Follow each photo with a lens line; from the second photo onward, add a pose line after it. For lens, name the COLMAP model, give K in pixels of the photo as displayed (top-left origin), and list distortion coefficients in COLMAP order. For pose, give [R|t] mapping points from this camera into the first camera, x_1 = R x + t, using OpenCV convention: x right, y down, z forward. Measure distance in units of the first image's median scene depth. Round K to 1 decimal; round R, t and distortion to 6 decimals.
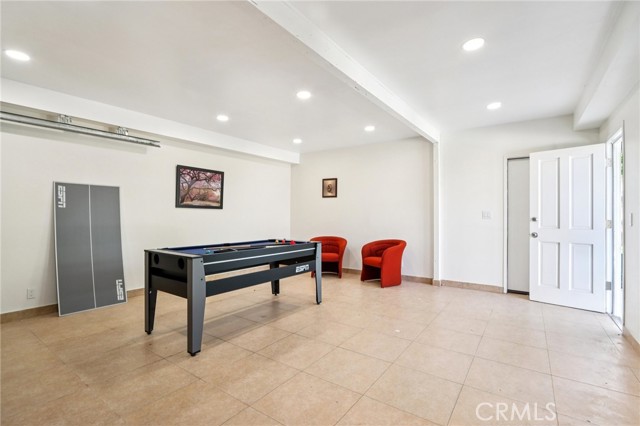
lens RADIAL K [[313.5, 0, 317.3], [0, 313.5, 216.6], [0, 0, 1]] dist [-0.019740, 0.001005]
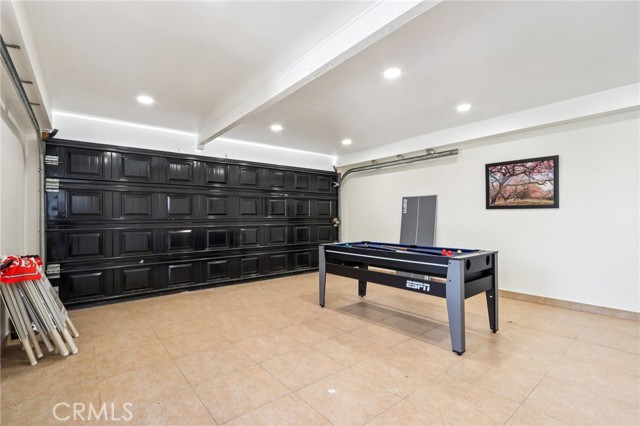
lens RADIAL K [[313.5, 0, 317.3], [0, 313.5, 216.6], [0, 0, 1]] dist [-0.019740, 0.001005]
pose [[-0.310281, -0.004064, -0.950636, 0.610425], [0.003497, 0.999979, -0.005417, -0.002633], [0.950639, -0.005005, -0.310260, 0.797422]]
